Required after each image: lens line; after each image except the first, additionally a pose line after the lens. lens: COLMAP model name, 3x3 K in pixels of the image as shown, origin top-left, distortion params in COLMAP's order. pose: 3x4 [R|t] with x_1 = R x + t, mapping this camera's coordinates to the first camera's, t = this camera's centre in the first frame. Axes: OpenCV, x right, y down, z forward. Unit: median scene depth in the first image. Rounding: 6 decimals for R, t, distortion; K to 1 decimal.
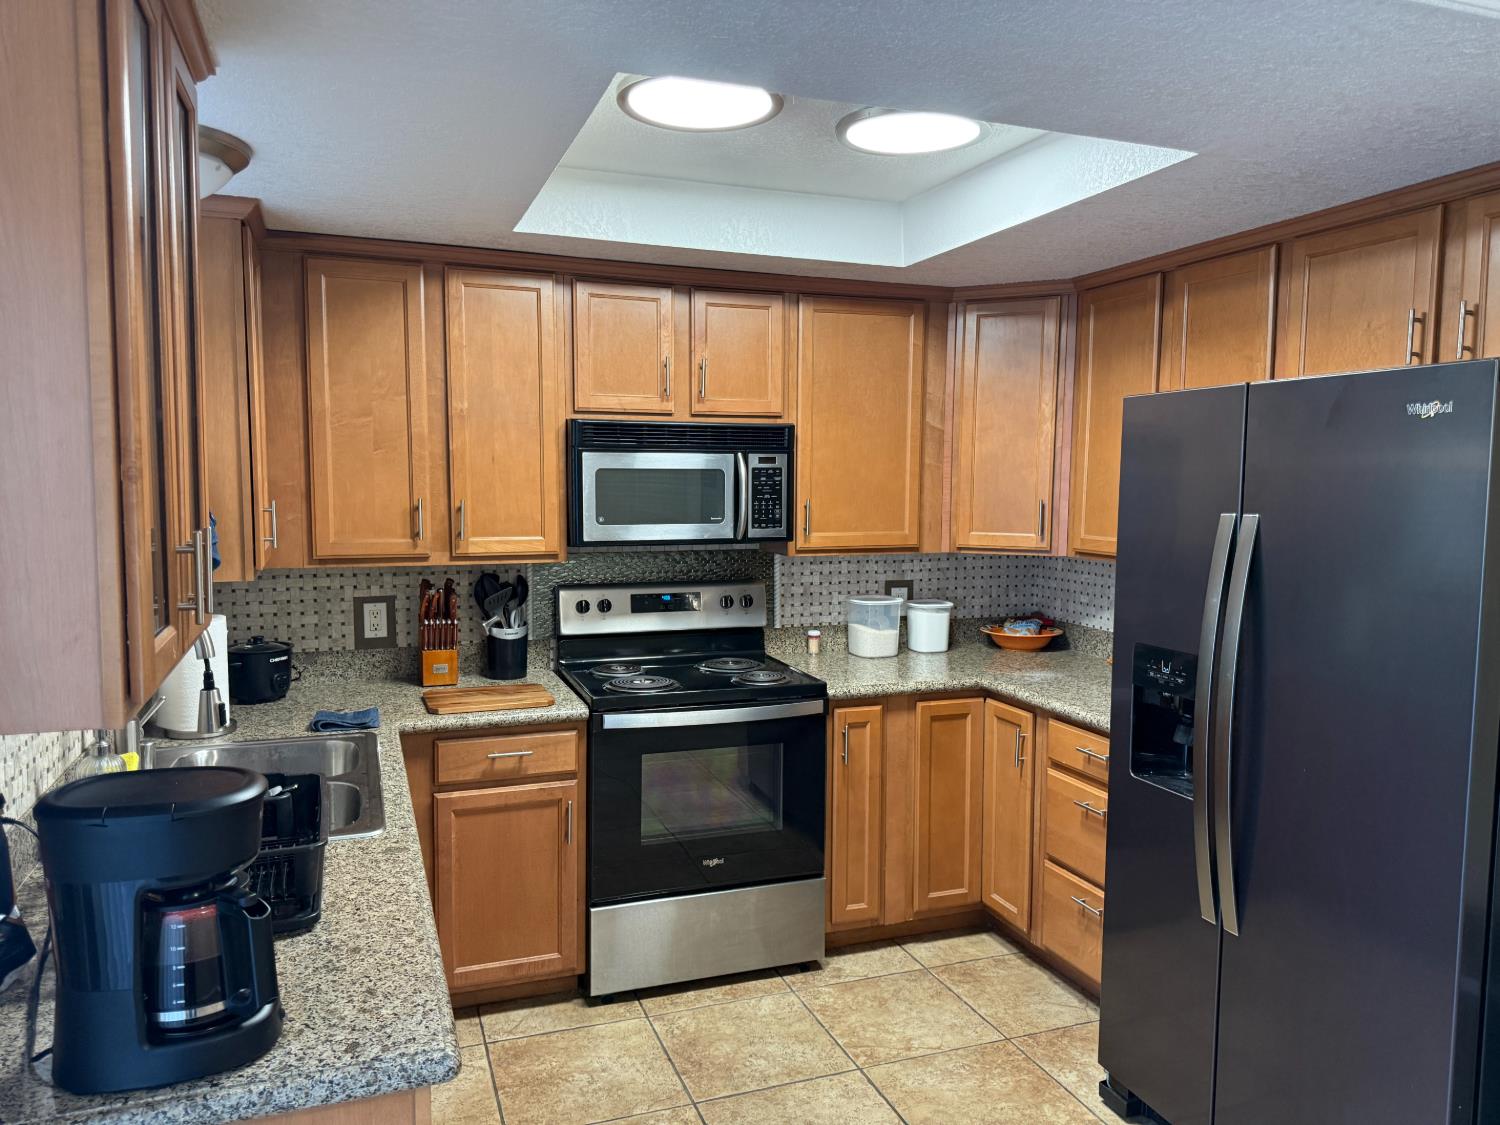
lens RADIAL K [[1067.2, 0, 745.6], [0, 1067.2, 557.8], [0, 0, 1]] dist [0.054825, -0.066768]
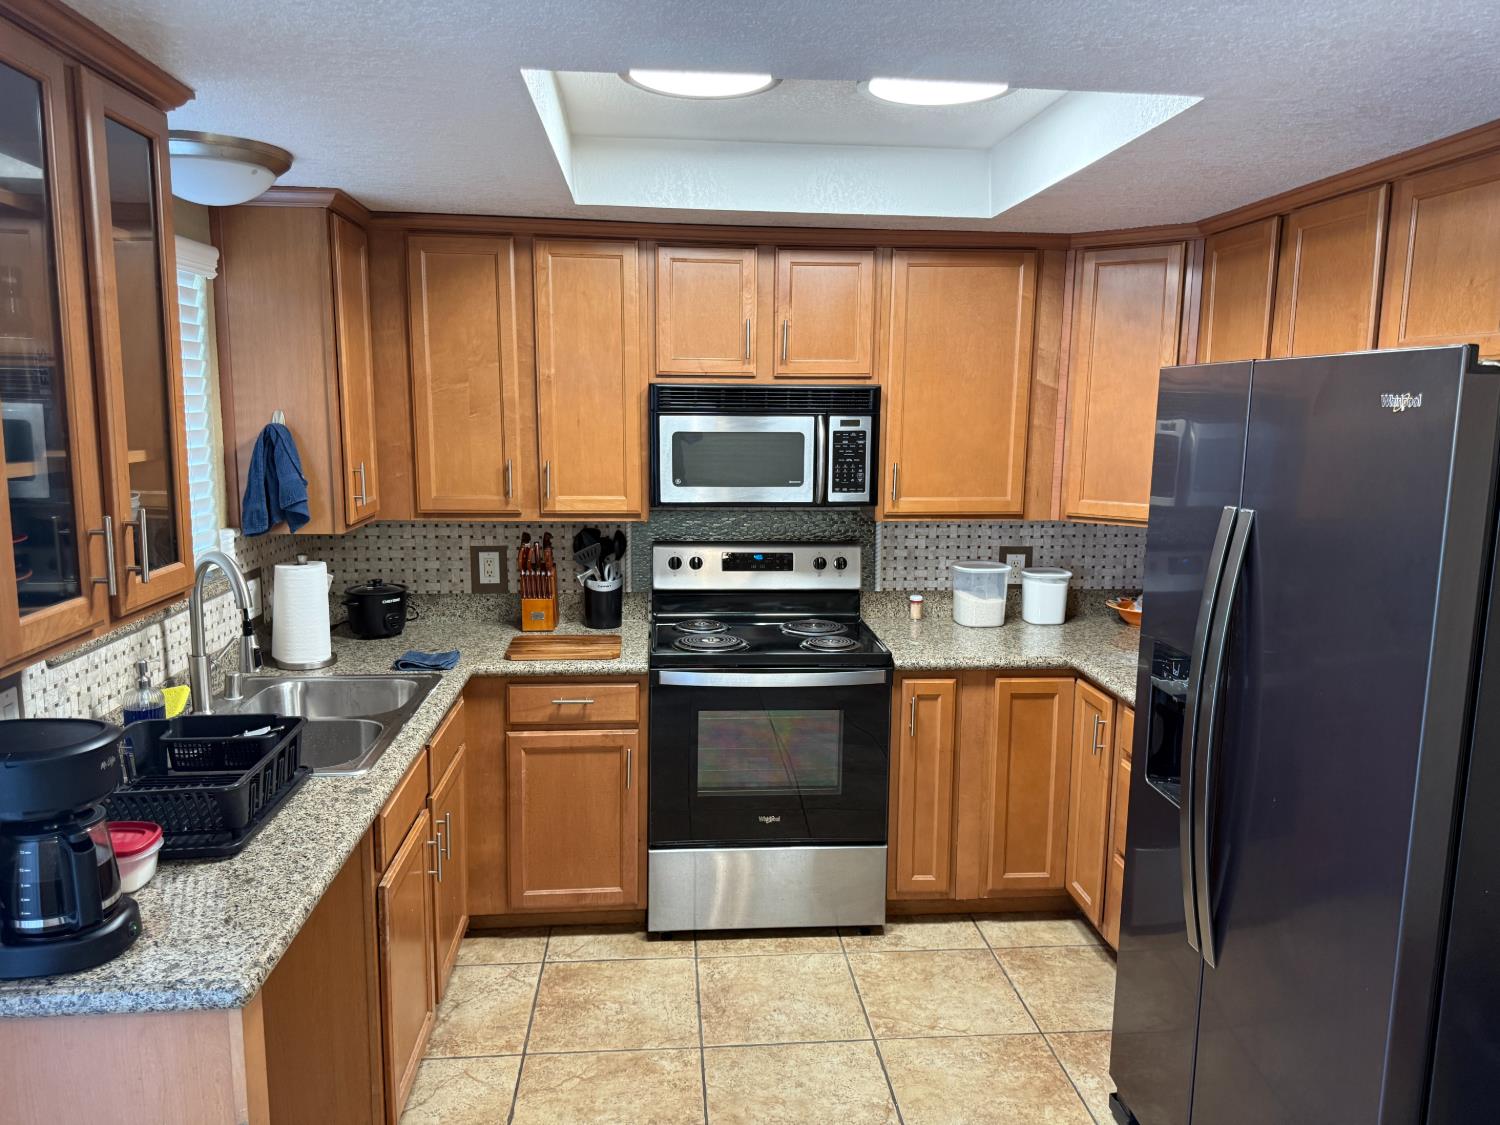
lens RADIAL K [[1067.2, 0, 749.9], [0, 1067.2, 556.7], [0, 0, 1]] dist [0.054825, -0.066768]
pose [[0.964852, 0.041772, -0.259452, 0.200614], [-0.025590, 0.997528, 0.065438, -0.032199], [0.261544, -0.056498, 0.963537, 0.022840]]
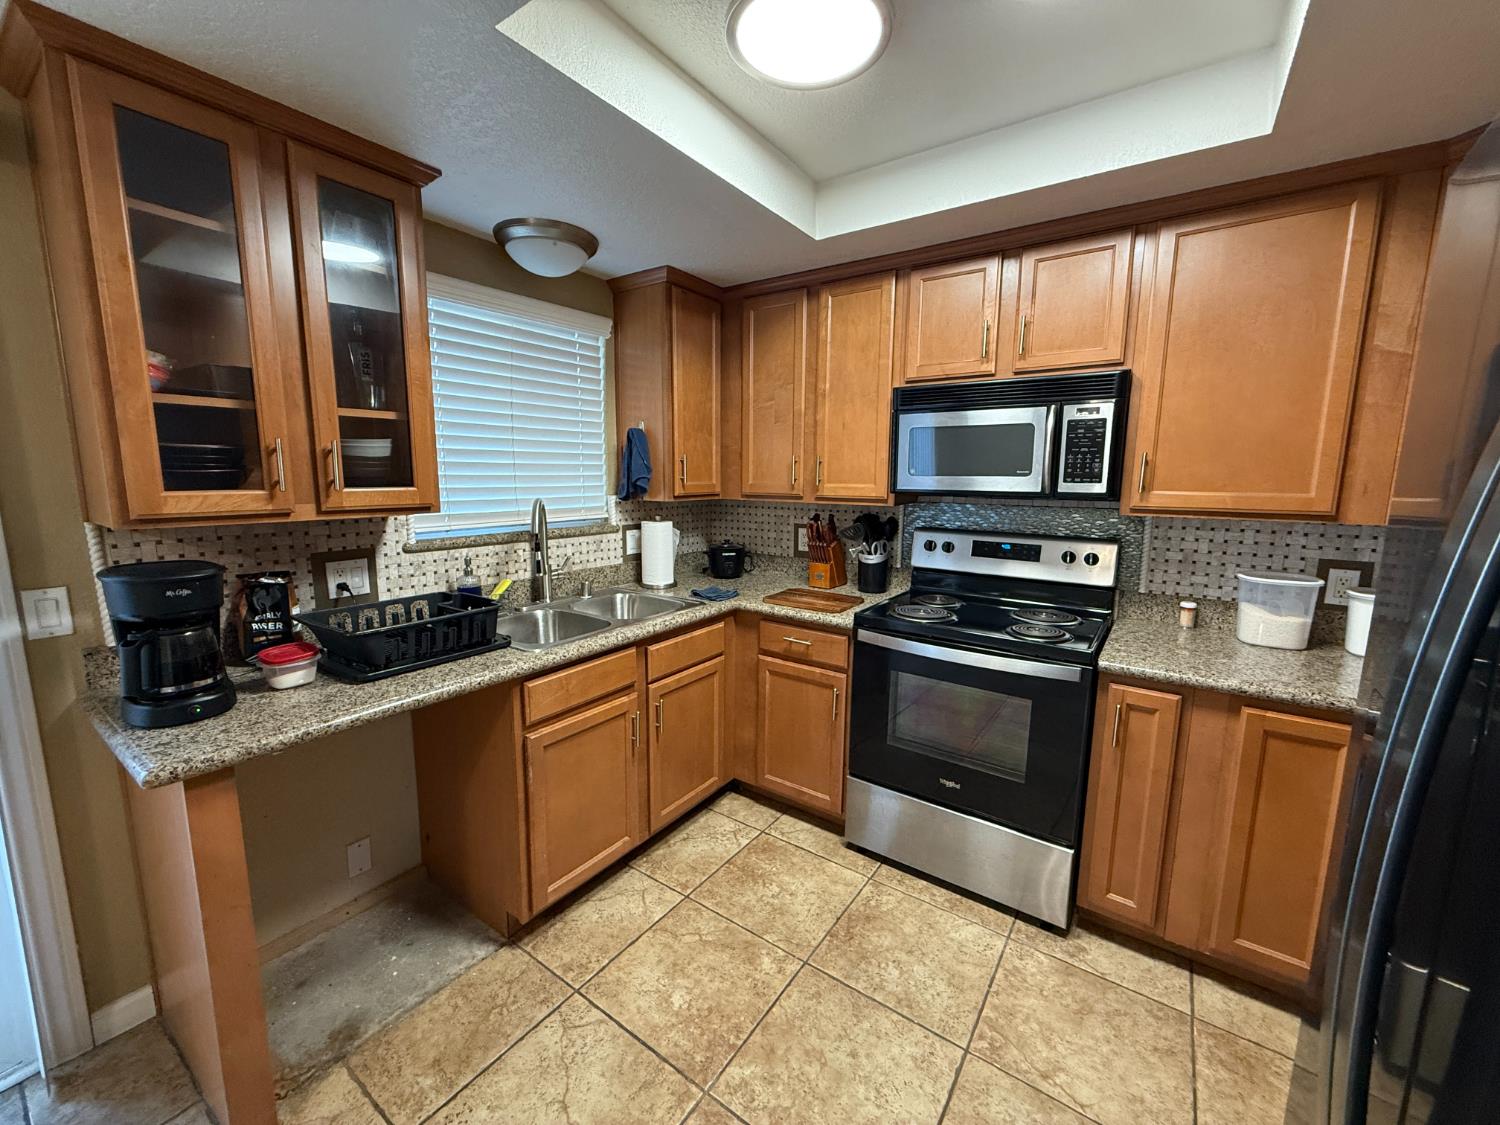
lens RADIAL K [[595.5, 0, 735.2], [0, 595.5, 560.3], [0, 0, 1]] dist [-0.005325, 0.000046]
pose [[0.556566, 0.120491, -0.822020, 0.312103], [-0.069173, 0.992713, 0.098676, 0.010944], [0.827919, 0.001942, 0.560844, 0.461003]]
